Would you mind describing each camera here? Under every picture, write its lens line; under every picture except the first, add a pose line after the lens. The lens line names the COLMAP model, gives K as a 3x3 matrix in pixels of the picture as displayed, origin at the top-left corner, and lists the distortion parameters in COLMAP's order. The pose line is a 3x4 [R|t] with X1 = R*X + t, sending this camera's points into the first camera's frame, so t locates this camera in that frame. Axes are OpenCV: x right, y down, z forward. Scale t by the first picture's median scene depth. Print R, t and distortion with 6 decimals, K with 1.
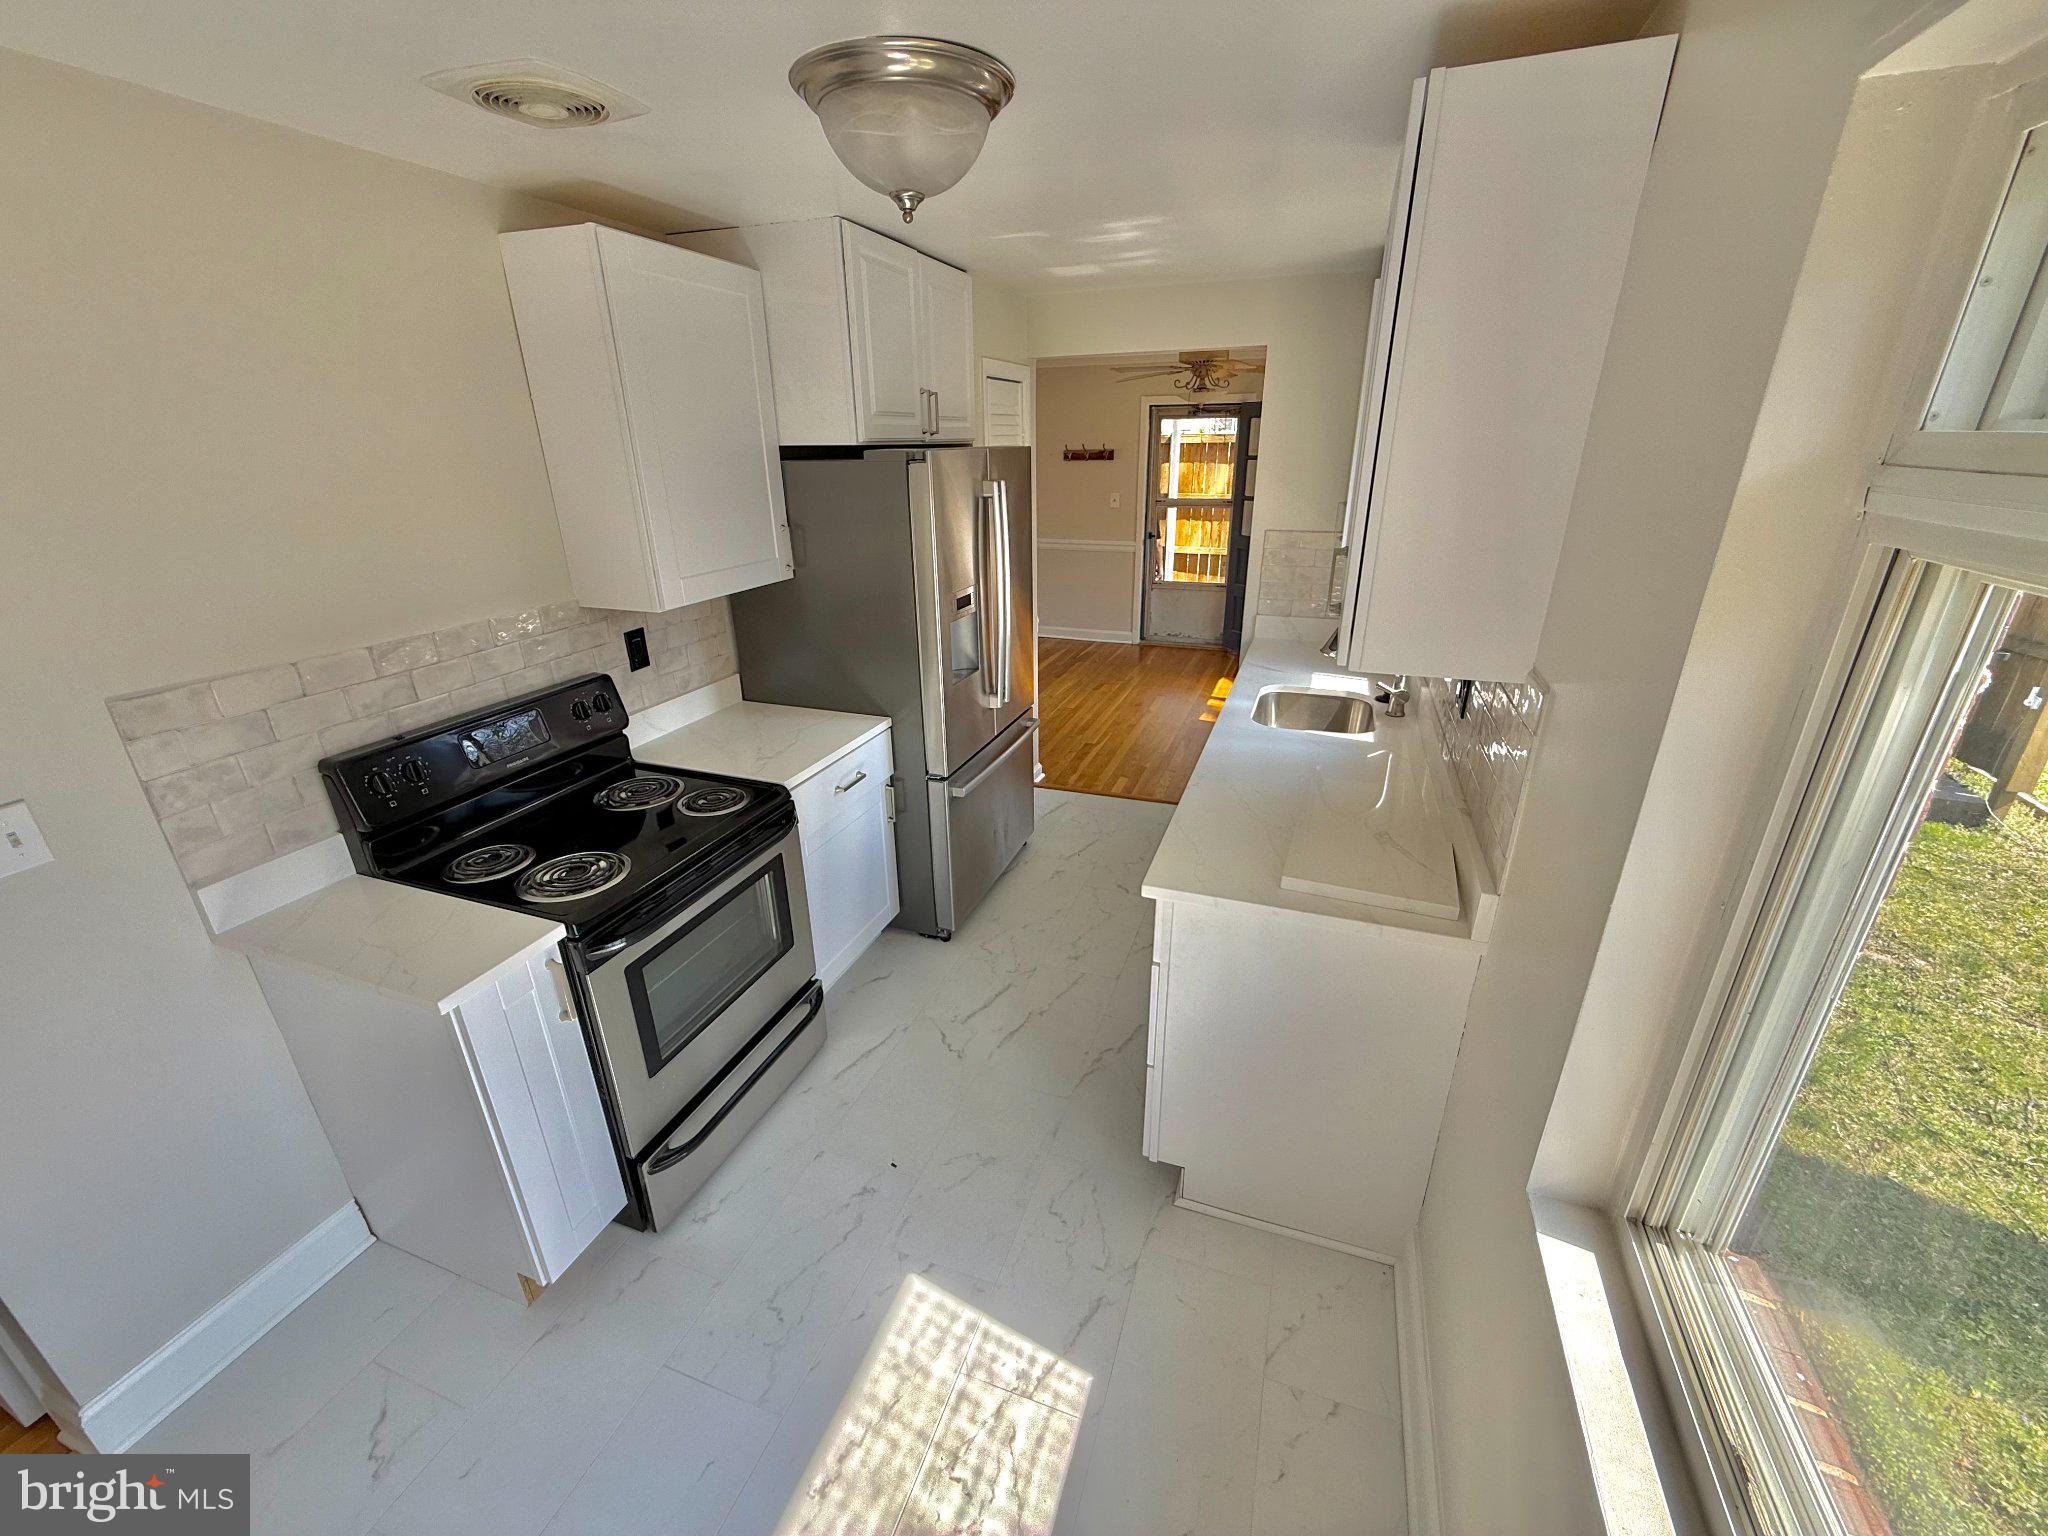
lens RADIAL K [[818.6, 0, 1025.3], [0, 818.6, 767.2], [0, 0, 1]] dist [-0.000965, -0.000247]
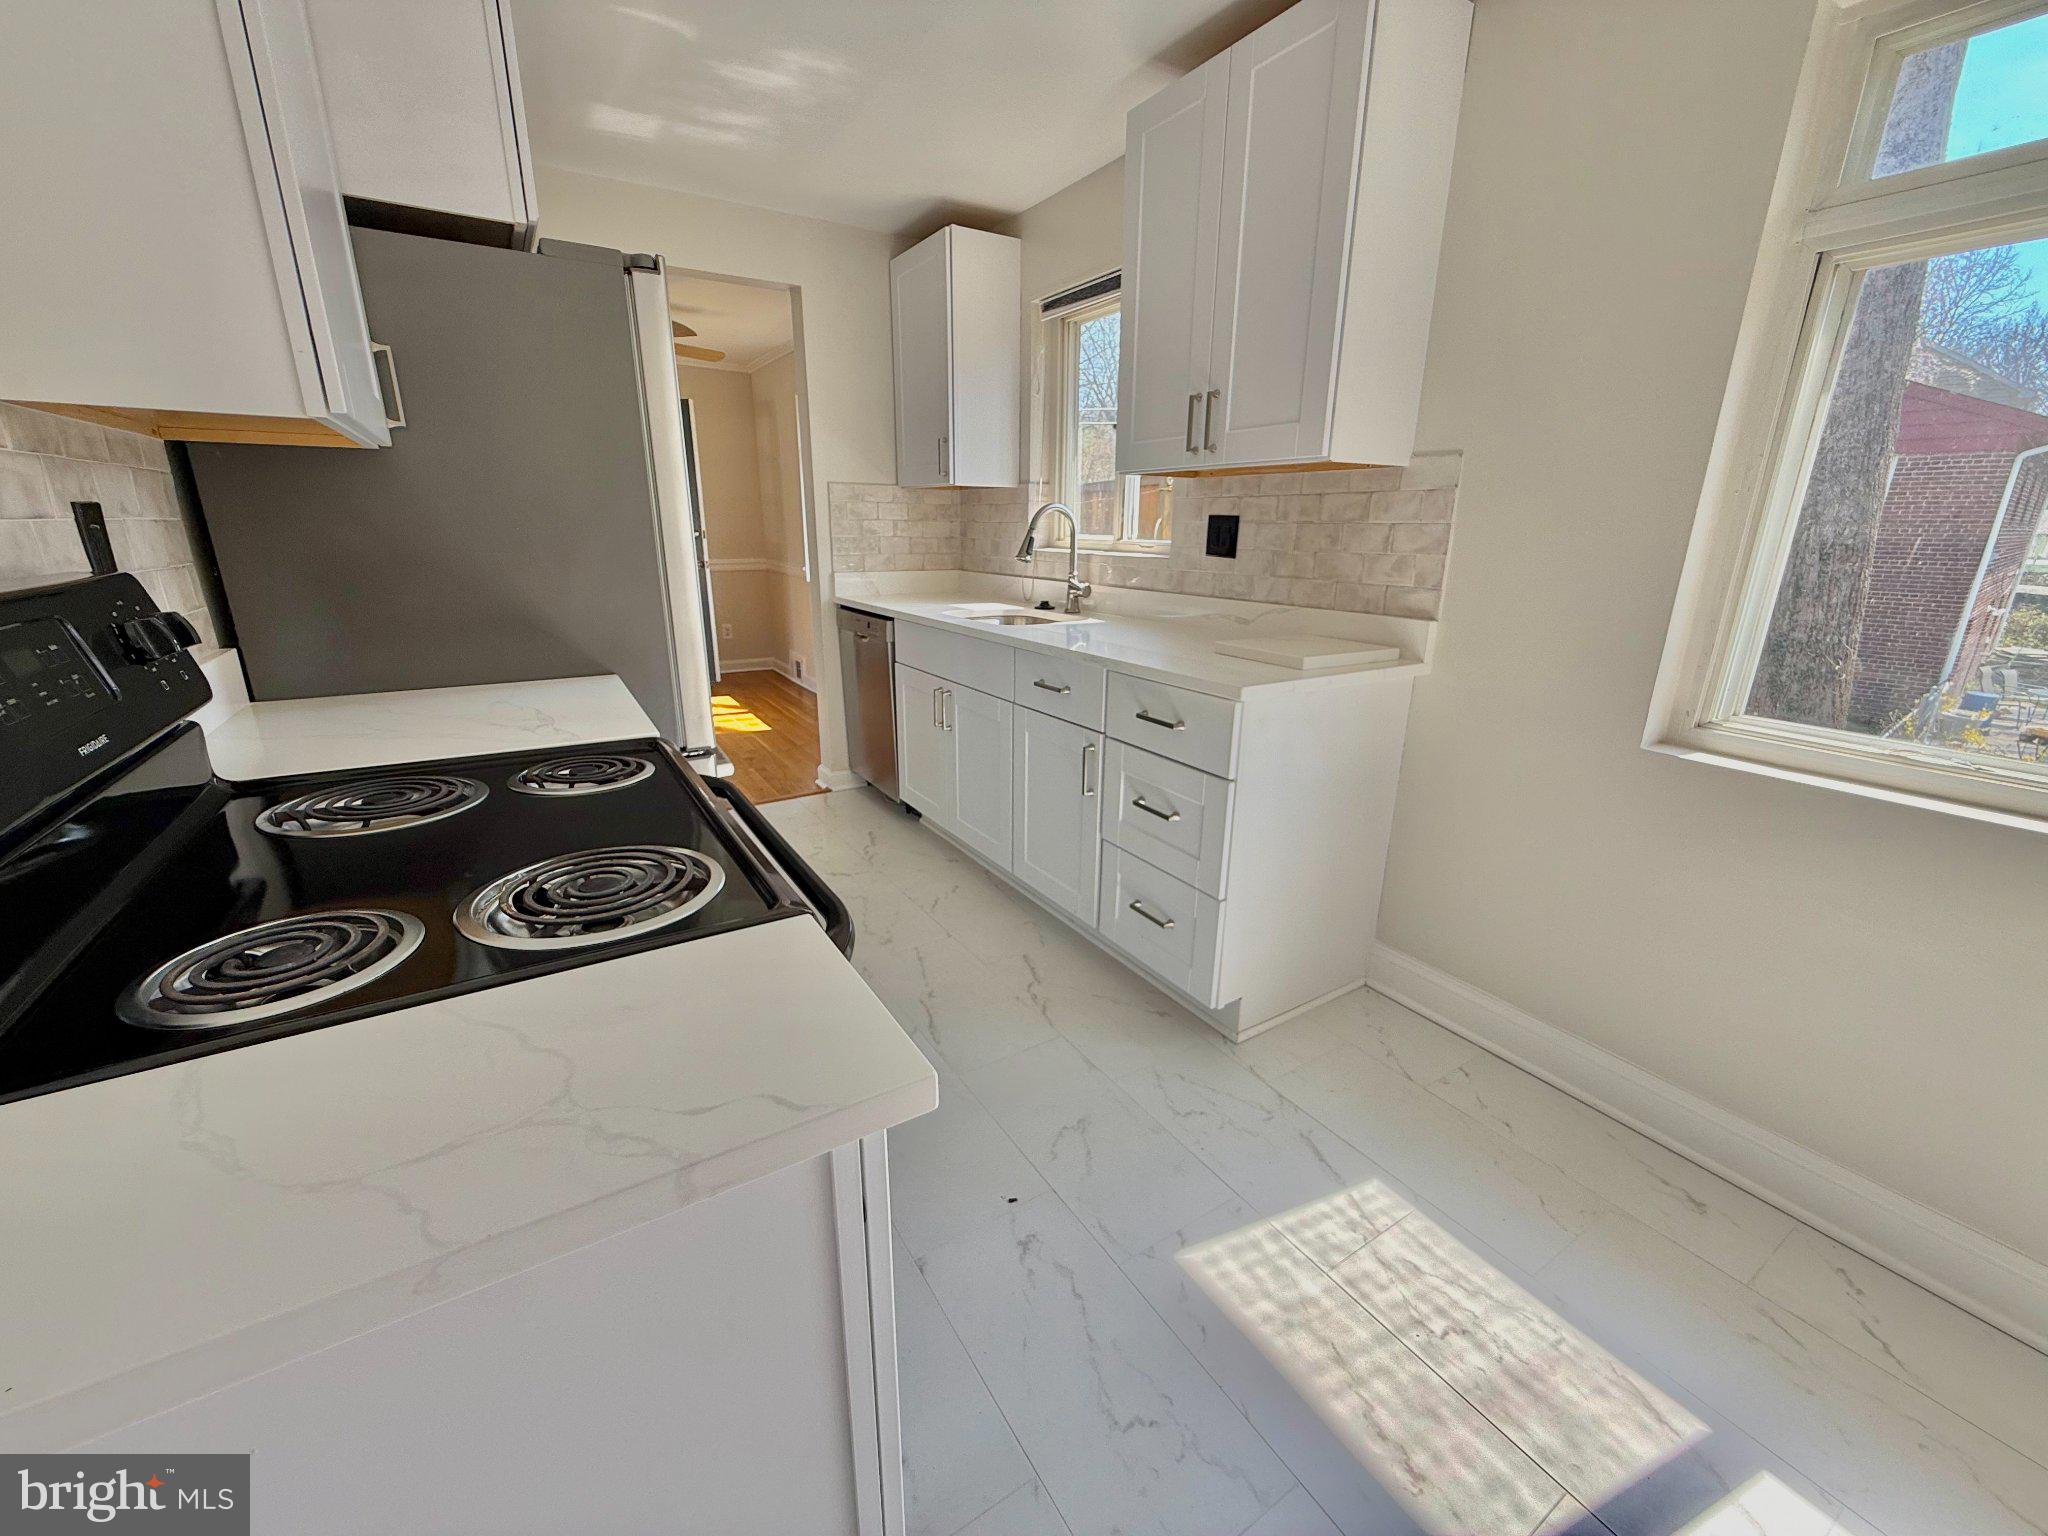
lens RADIAL K [[818.6, 0, 1019.9], [0, 818.6, 771.4], [0, 0, 1]] dist [-0.000965, -0.000247]
pose [[0.621142, -0.215733, 0.753420, -0.804067], [0.281162, 0.958709, 0.042718, 0.128965], [-0.731527, 0.185299, 0.656150, 0.593210]]
